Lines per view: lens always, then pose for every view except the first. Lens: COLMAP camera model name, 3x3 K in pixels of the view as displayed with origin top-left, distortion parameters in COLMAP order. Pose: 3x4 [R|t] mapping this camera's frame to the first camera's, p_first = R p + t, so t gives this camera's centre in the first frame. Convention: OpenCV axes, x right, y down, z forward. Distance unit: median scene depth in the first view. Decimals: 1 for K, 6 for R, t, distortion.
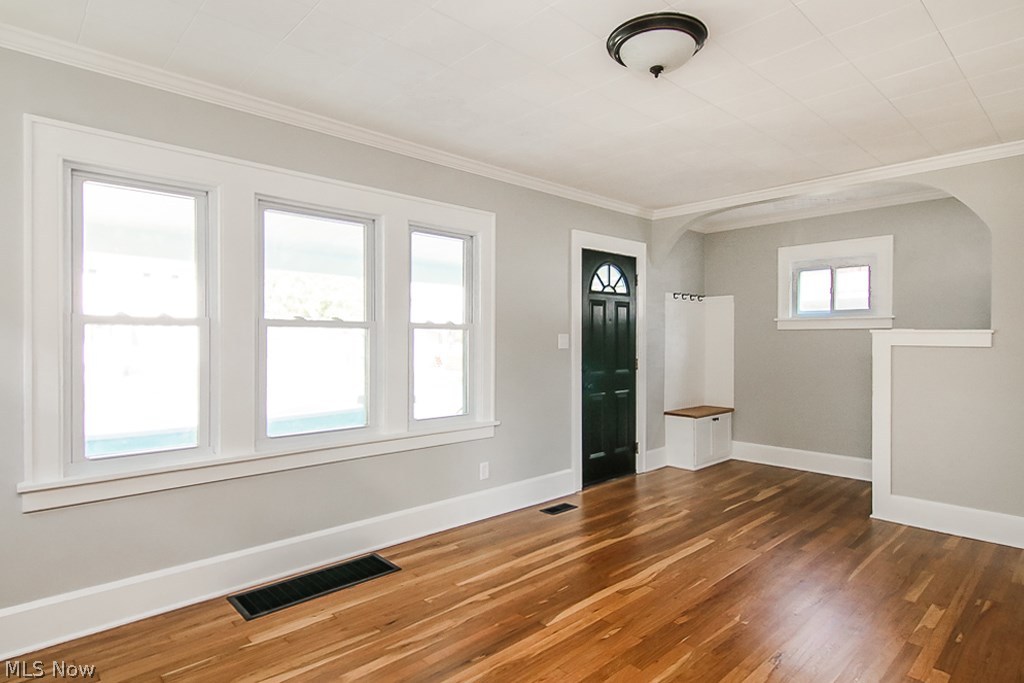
lens RADIAL K [[553.3, 0, 512.0], [0, 553.3, 341.5], [0, 0, 1]] dist [0.000857, 0.000043]
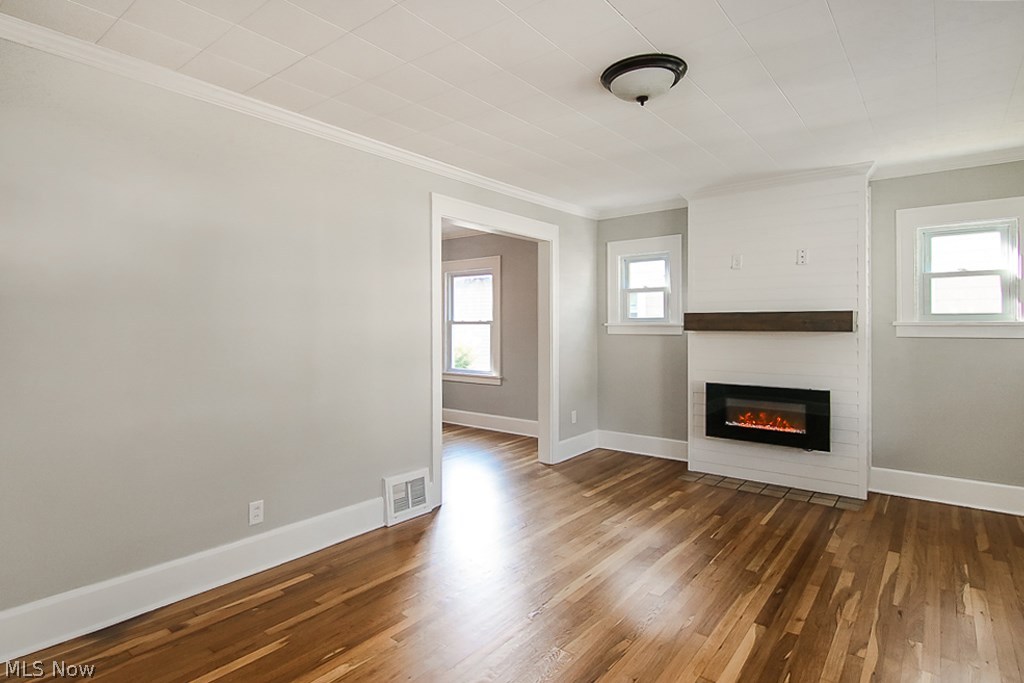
lens RADIAL K [[528.9, 0, 501.5], [0, 528.9, 336.3], [0, 0, 1]] dist [-0.011207, -0.000284]
pose [[-0.991674, 0.002077, -0.128754, 0.437461], [-0.001198, 0.999678, 0.025356, -0.012609], [0.128765, 0.025299, -0.991352, 1.292473]]
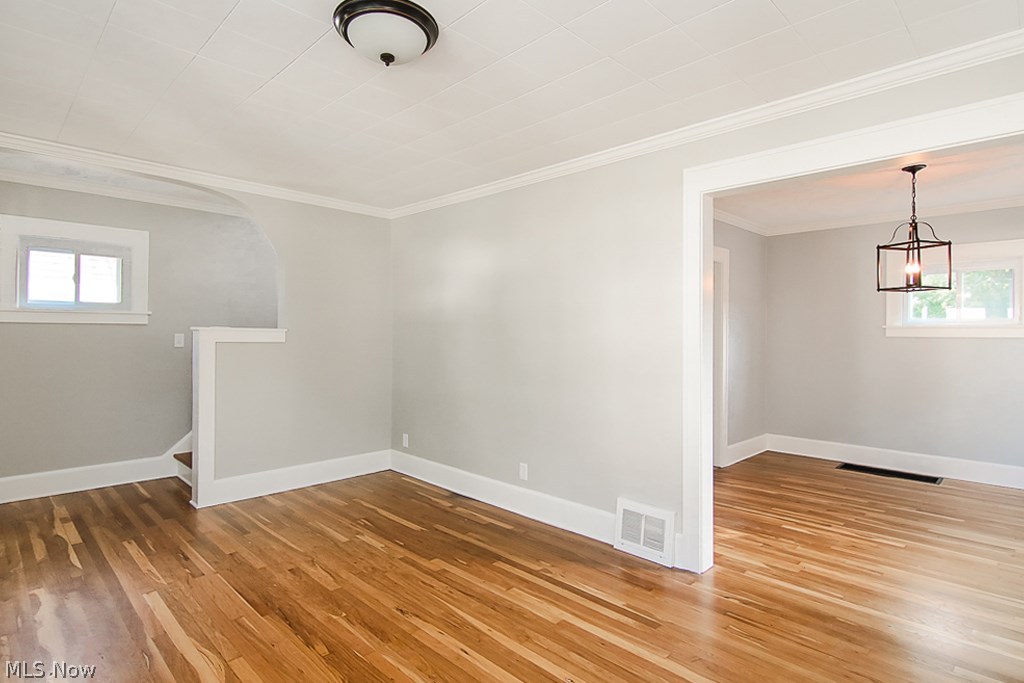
lens RADIAL K [[530.3, 0, 512.0], [0, 530.3, 341.5], [0, 0, 1]] dist [-0.002209, -0.001217]
pose [[-0.038277, -0.017086, 0.999121, -0.406244], [-0.002594, 0.999852, 0.016999, -0.014196], [-0.999264, -0.001941, -0.038316, 0.515310]]
